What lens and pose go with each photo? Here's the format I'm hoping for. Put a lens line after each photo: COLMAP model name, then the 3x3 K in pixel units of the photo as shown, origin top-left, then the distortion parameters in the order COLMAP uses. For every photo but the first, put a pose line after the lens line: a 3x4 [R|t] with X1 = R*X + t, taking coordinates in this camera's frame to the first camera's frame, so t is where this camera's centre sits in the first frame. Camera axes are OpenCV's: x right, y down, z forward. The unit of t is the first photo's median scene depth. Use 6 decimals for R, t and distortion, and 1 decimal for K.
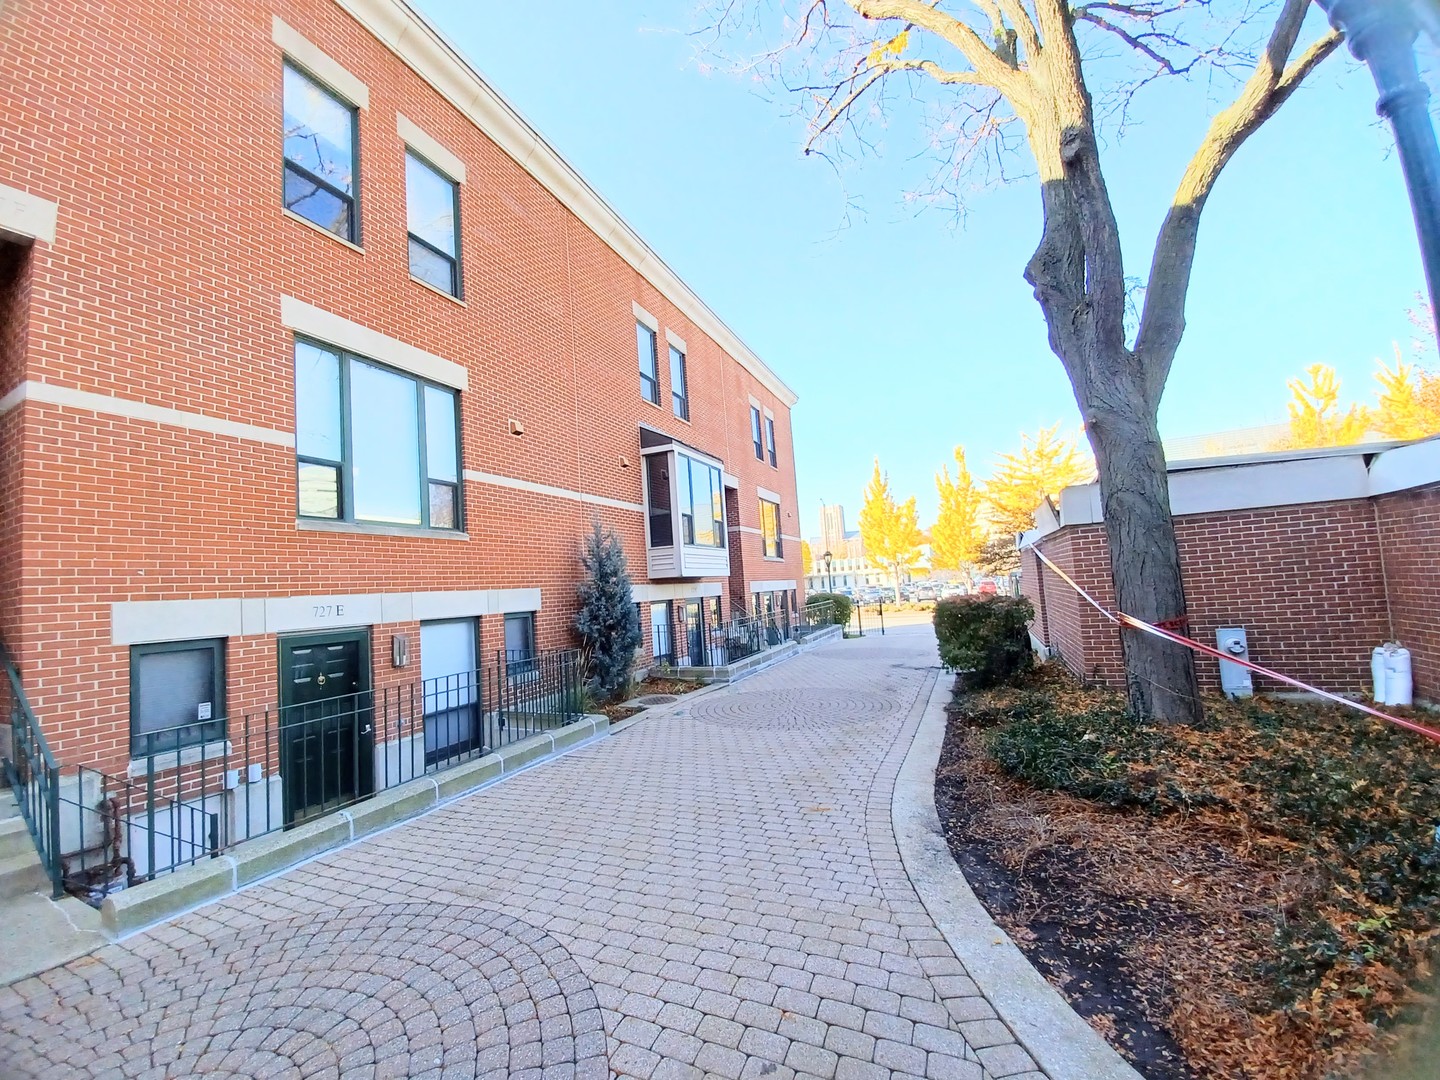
lens RADIAL K [[576.8, 0, 687.3], [0, 576.8, 561.2], [0, 0, 1]] dist [-0.010721, -0.005023]
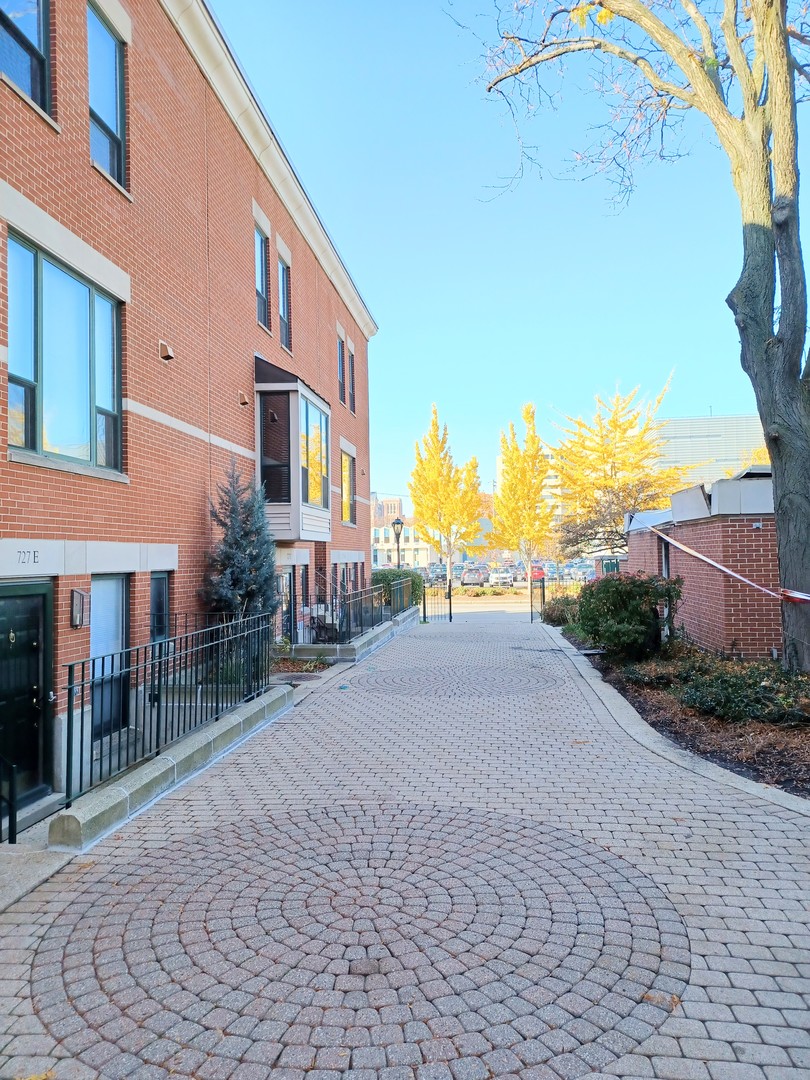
lens RADIAL K [[789.1, 0, 401.2], [0, 789.1, 537.9], [0, 0, 1]] dist [0.047488, -0.036014]
pose [[0.944719, 0.058617, 0.322599, -0.369555], [-0.063473, 0.997973, 0.004544, 0.013820], [-0.321679, -0.024769, 0.946525, -0.234776]]
